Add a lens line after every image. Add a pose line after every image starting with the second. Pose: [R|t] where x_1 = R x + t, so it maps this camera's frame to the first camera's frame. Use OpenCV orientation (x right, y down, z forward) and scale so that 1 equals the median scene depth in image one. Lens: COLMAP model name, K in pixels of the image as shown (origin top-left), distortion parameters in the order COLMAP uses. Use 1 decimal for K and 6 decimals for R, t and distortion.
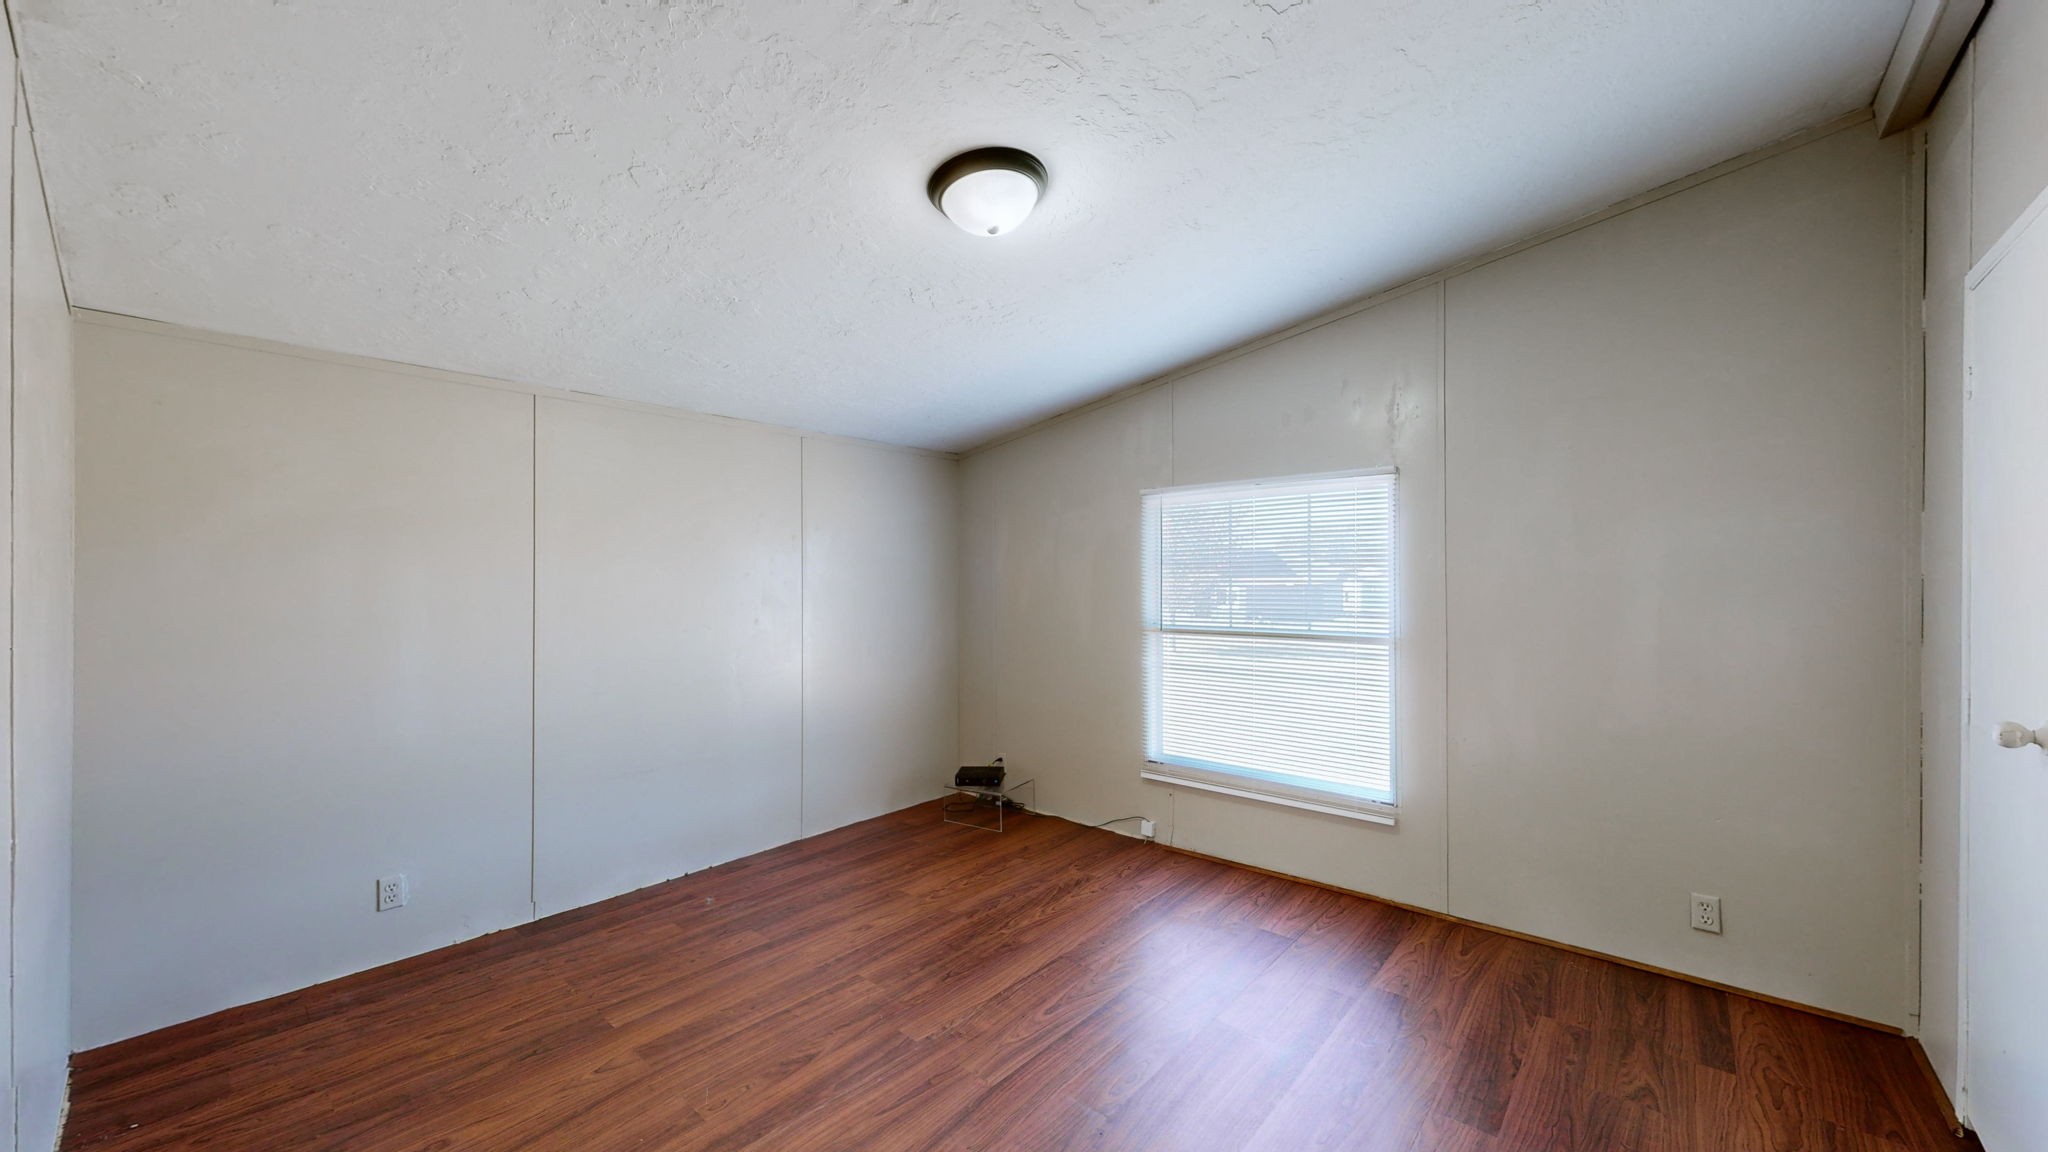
lens RADIAL K [[749.2, 0, 1024.7], [0, 749.2, 583.0], [0, 0, 1]] dist [0.000445, -0.000455]
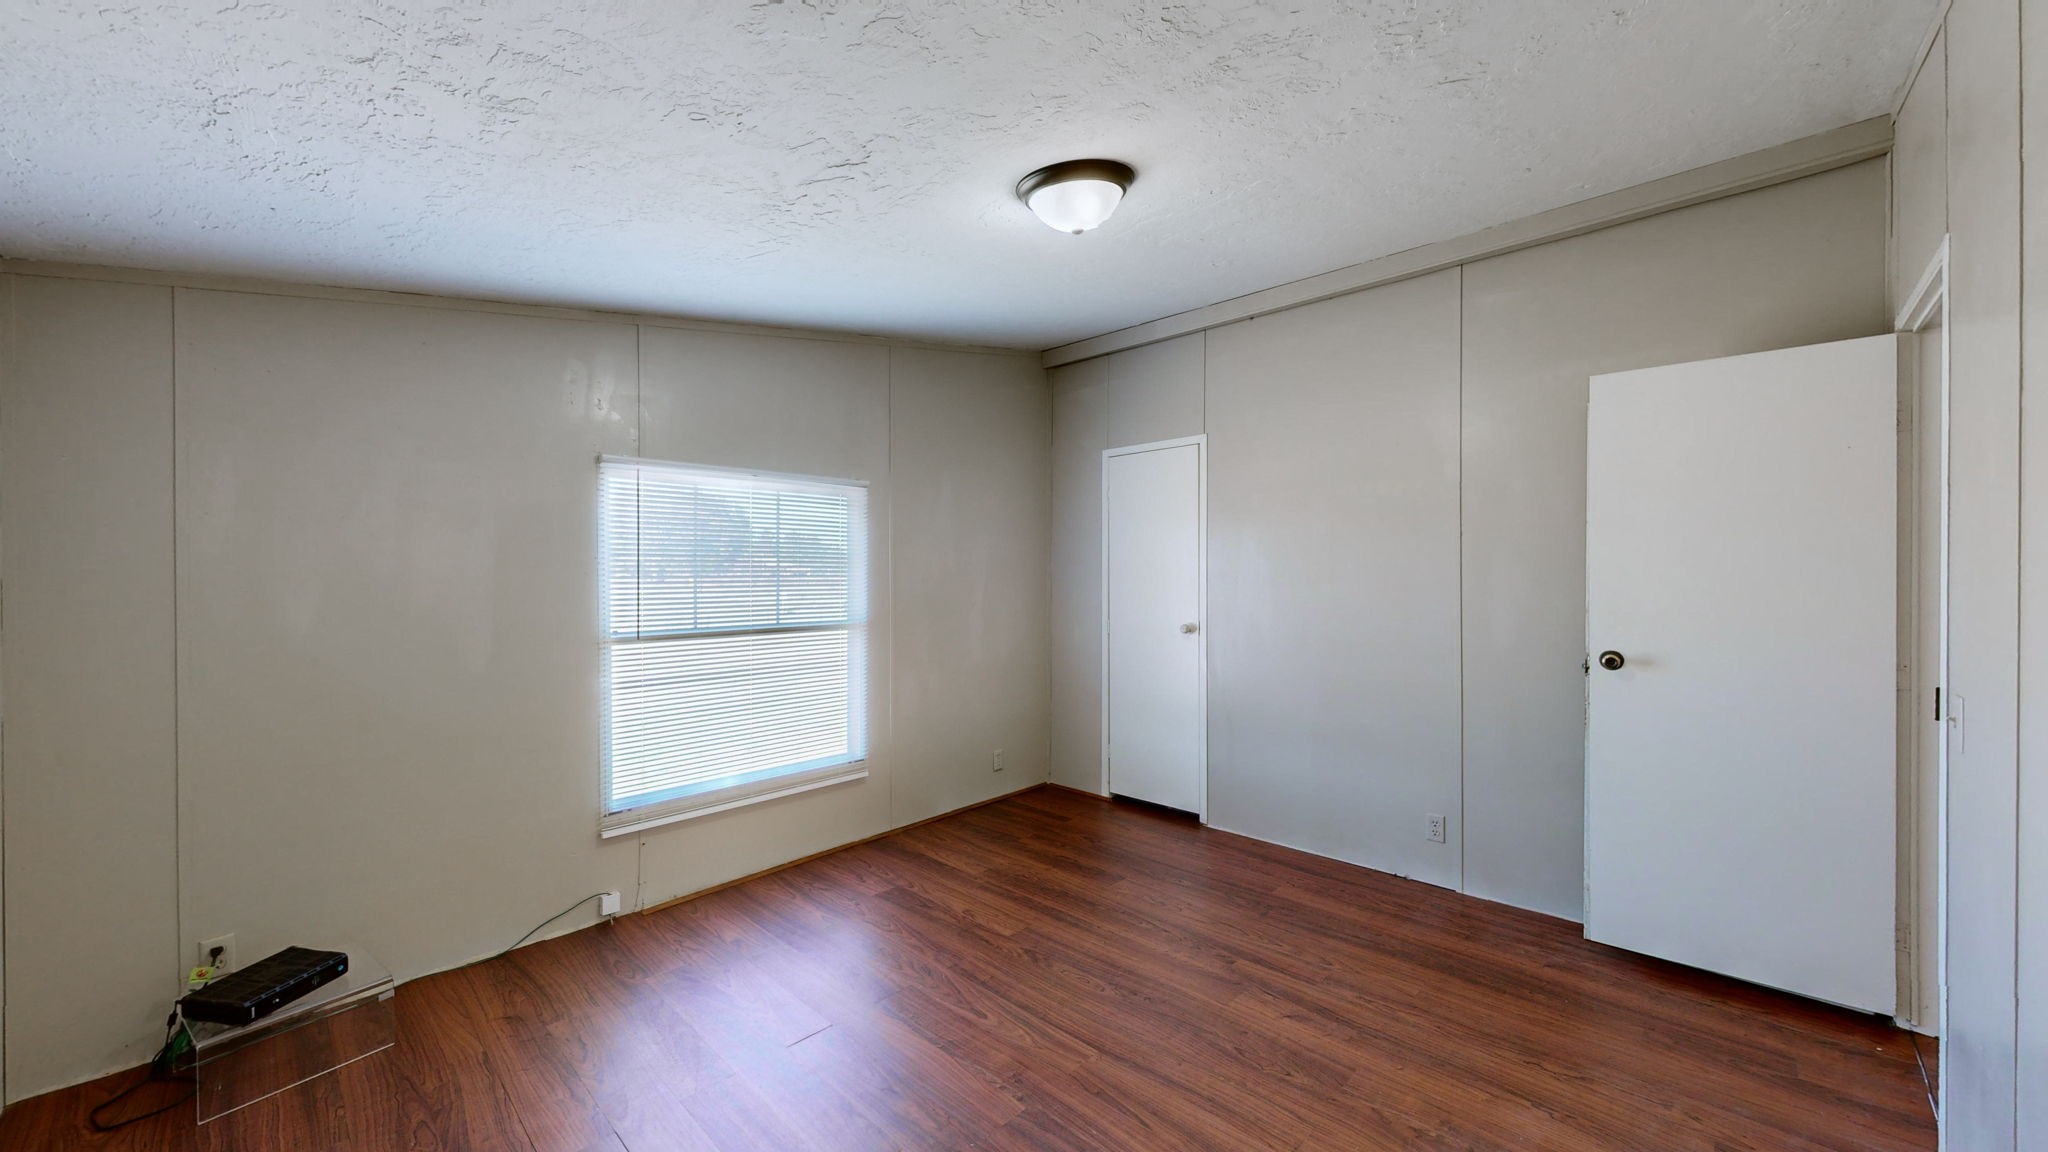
lens RADIAL K [[749.2, 0, 1026.1], [0, 749.2, 575.0], [0, 0, 1]] dist [0.000445, -0.000455]
pose [[0.056495, -0.000109, 0.998403, -0.667731], [0.009909, 0.999951, -0.000451, -0.000227], [-0.998354, 0.009918, 0.056493, 0.627864]]
